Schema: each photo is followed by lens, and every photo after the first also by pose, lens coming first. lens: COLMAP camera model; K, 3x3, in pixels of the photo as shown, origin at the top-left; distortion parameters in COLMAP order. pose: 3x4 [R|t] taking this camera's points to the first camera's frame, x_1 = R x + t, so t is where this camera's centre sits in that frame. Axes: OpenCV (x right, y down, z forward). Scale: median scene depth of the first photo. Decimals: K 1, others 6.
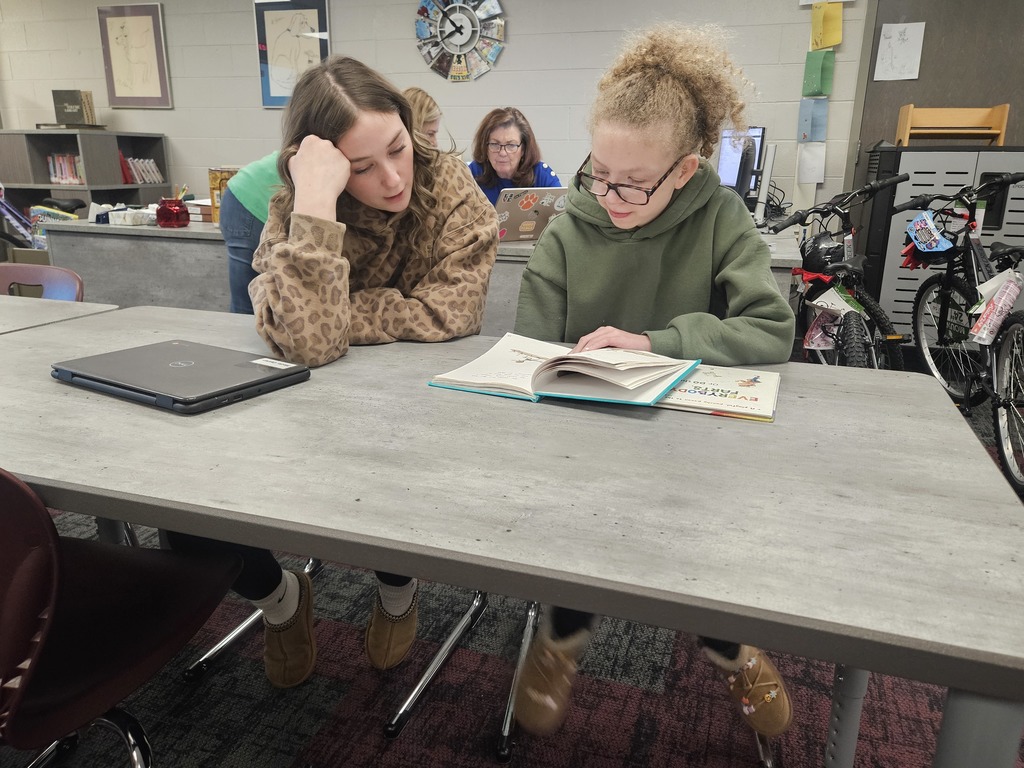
lens RADIAL K [[787.6, 0, 512.0], [0, 787.6, 384.0], [0, 0, 1]] dist [-0.001720, -0.004863]
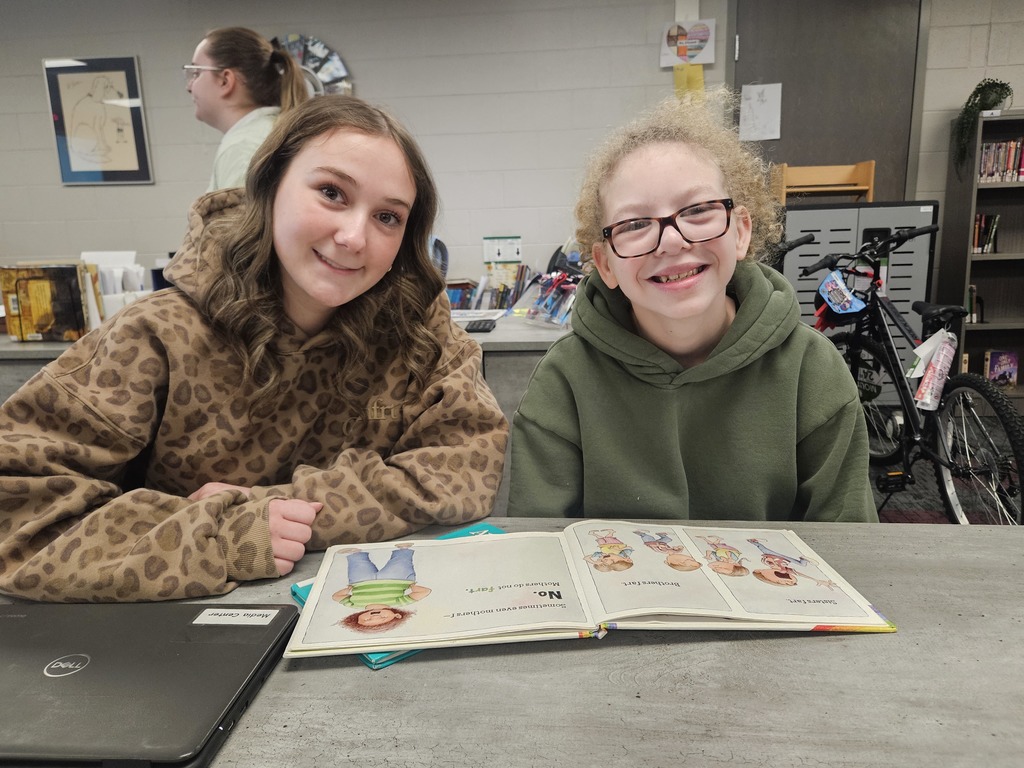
lens RADIAL K [[765.0, 0, 512.0], [0, 765.0, 384.0], [0, 0, 1]] dist [0.001549, -0.001905]
pose [[0.971705, -0.086109, 0.219943, -0.063499], [0.100828, 0.993294, -0.056576, -0.058706], [-0.213597, 0.077152, 0.973871, 0.153172]]
